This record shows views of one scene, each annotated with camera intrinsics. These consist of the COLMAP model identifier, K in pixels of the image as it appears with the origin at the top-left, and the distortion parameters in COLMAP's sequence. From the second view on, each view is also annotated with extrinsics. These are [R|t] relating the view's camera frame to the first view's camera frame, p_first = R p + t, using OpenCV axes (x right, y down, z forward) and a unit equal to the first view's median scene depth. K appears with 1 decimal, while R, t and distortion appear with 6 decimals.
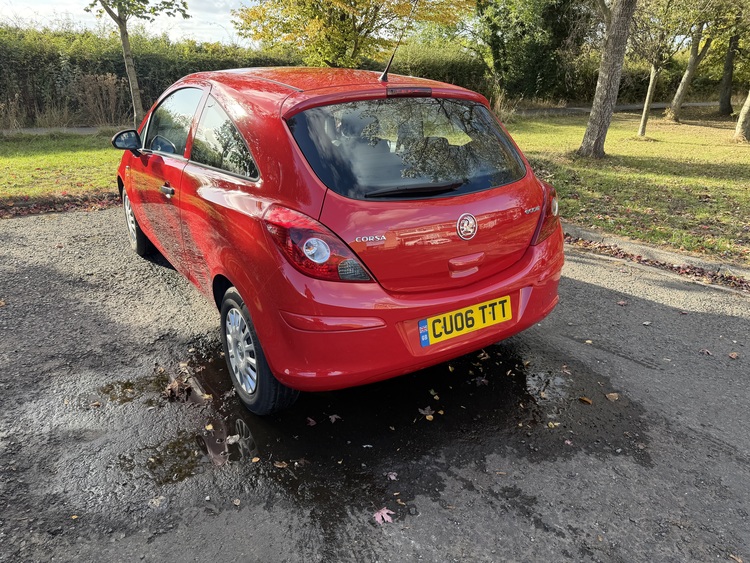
lens RADIAL K [[530.0, 0, 372.4], [0, 530.0, 281.9], [0, 0, 1]] dist [0.013118, -0.019632]
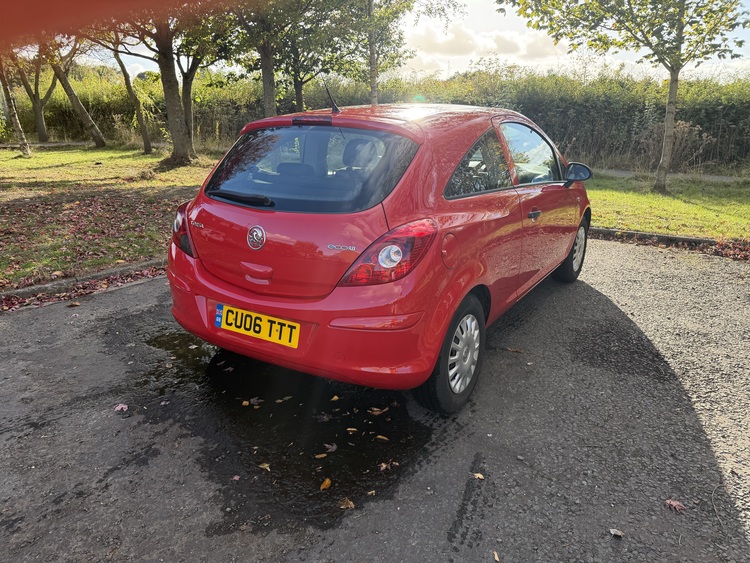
lens RADIAL K [[530.0, 0, 370.7], [0, 530.0, 279.0], [0, 0, 1]] dist [0.013118, -0.019632]
pose [[0.417566, 0.246073, -0.874692, 0.882635], [-0.325056, 0.939381, 0.109095, -0.155005], [0.848515, 0.238770, 0.472241, 0.489560]]
